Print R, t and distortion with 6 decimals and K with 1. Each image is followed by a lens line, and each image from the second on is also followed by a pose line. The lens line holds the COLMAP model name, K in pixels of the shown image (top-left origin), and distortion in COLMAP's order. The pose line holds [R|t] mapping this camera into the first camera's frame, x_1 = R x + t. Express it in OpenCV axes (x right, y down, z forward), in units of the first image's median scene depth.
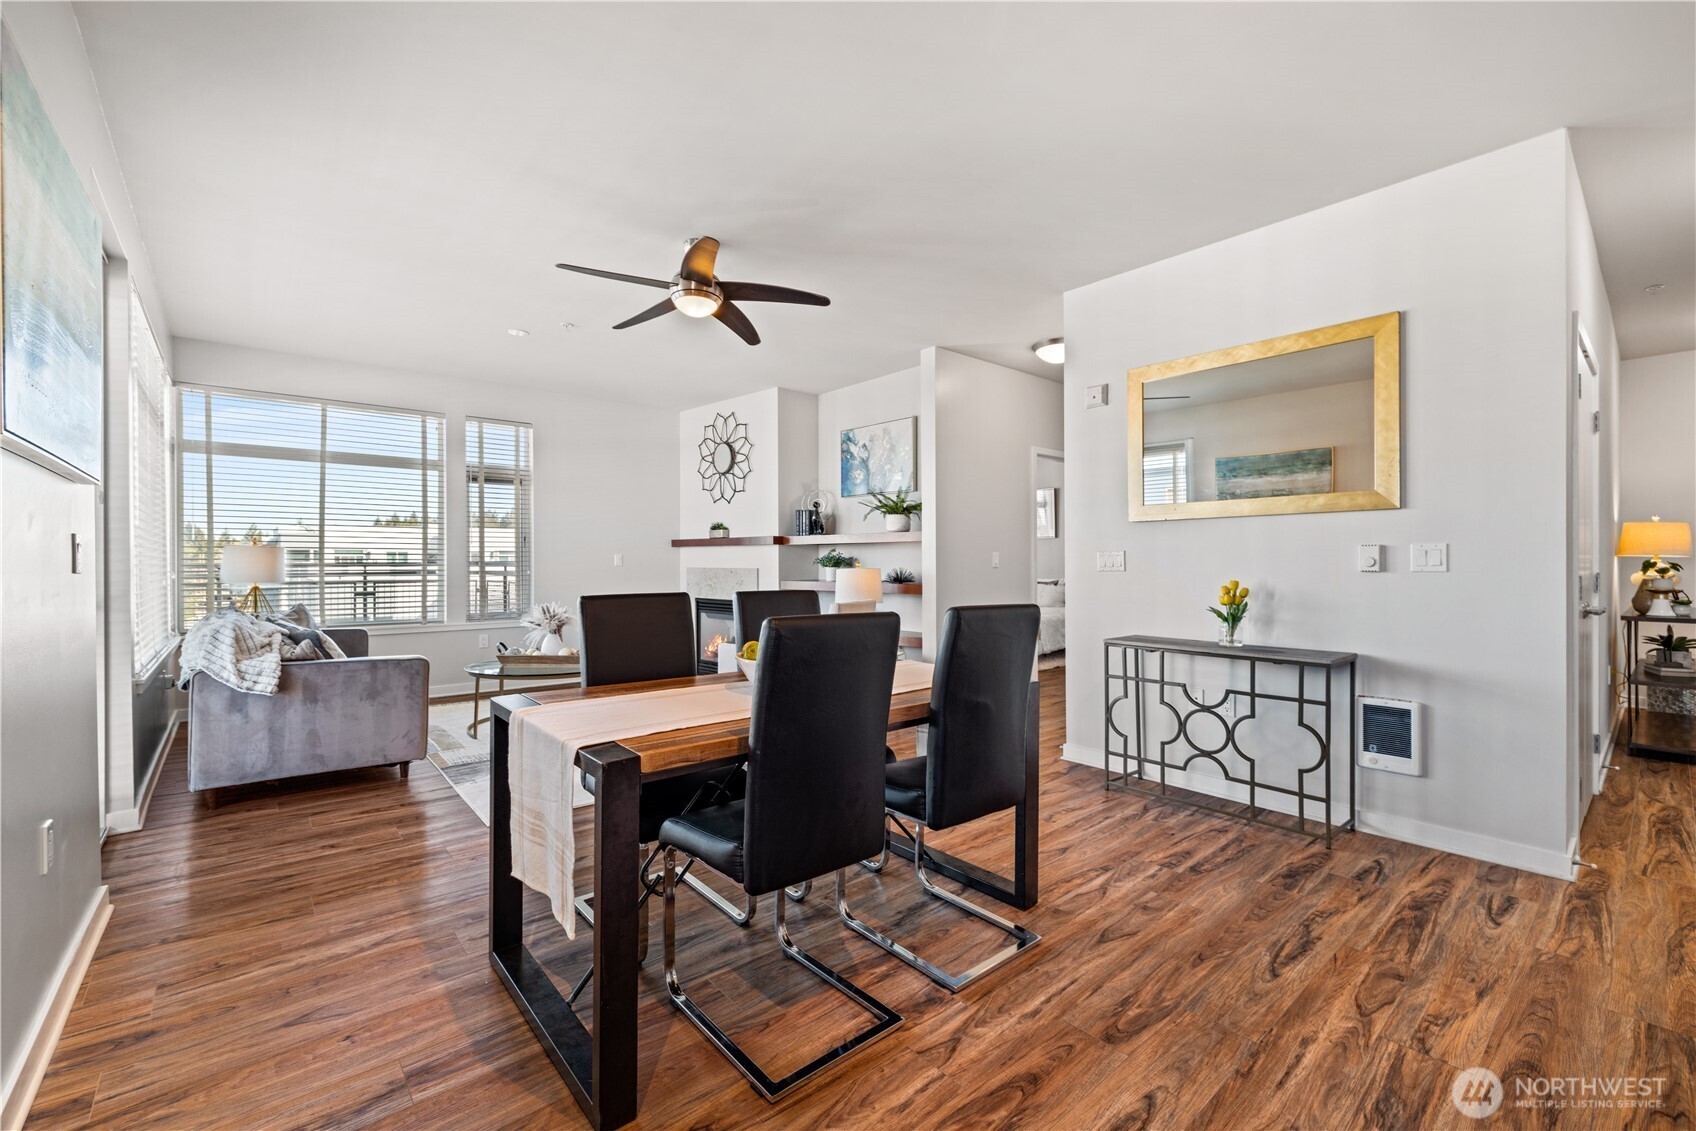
lens RADIAL K [[707.6, 0, 844.1], [0, 707.6, 563.6], [0, 0, 1]] dist [-0.002474, -0.000023]
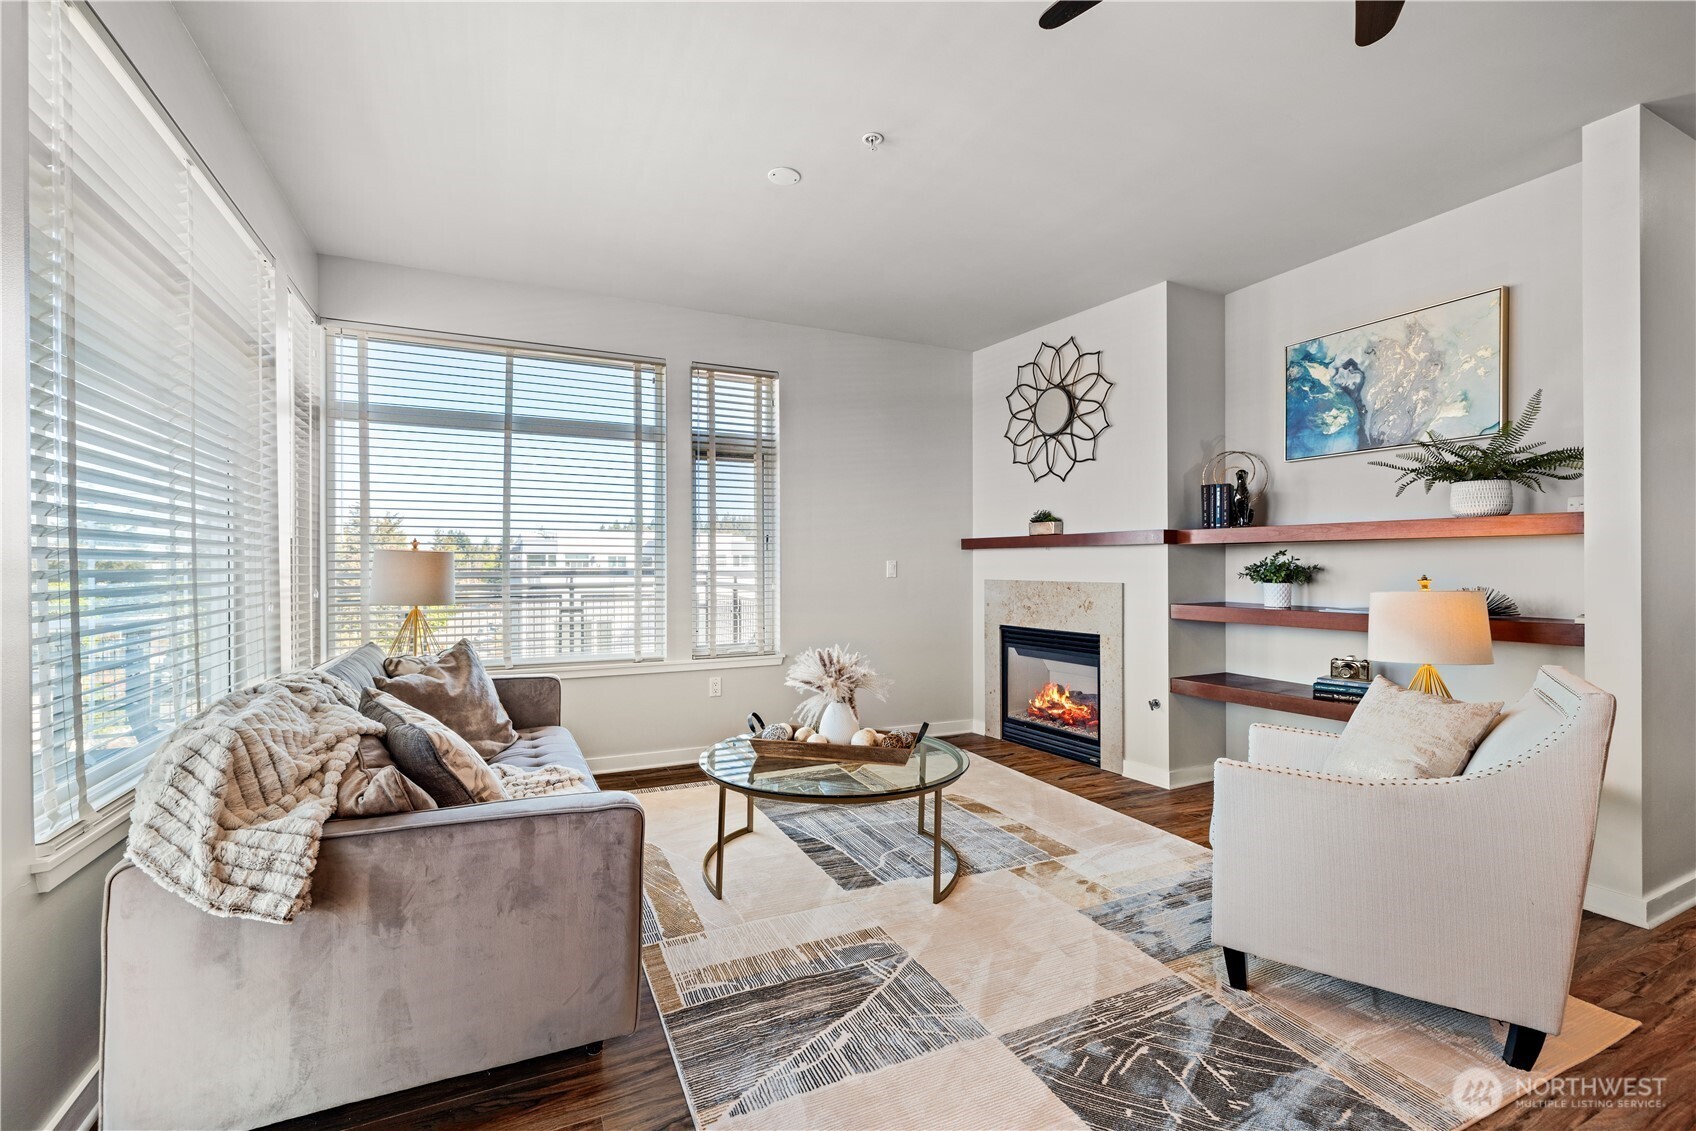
lens RADIAL K [[707.6, 0, 846.4], [0, 707.6, 568.0], [0, 0, 1]] dist [-0.002474, -0.000023]
pose [[0.968092, 0.000781, -0.250592, -0.208852], [-0.000132, 0.999997, 0.002608, -0.008134], [0.250593, -0.002492, 0.968089, 0.356781]]
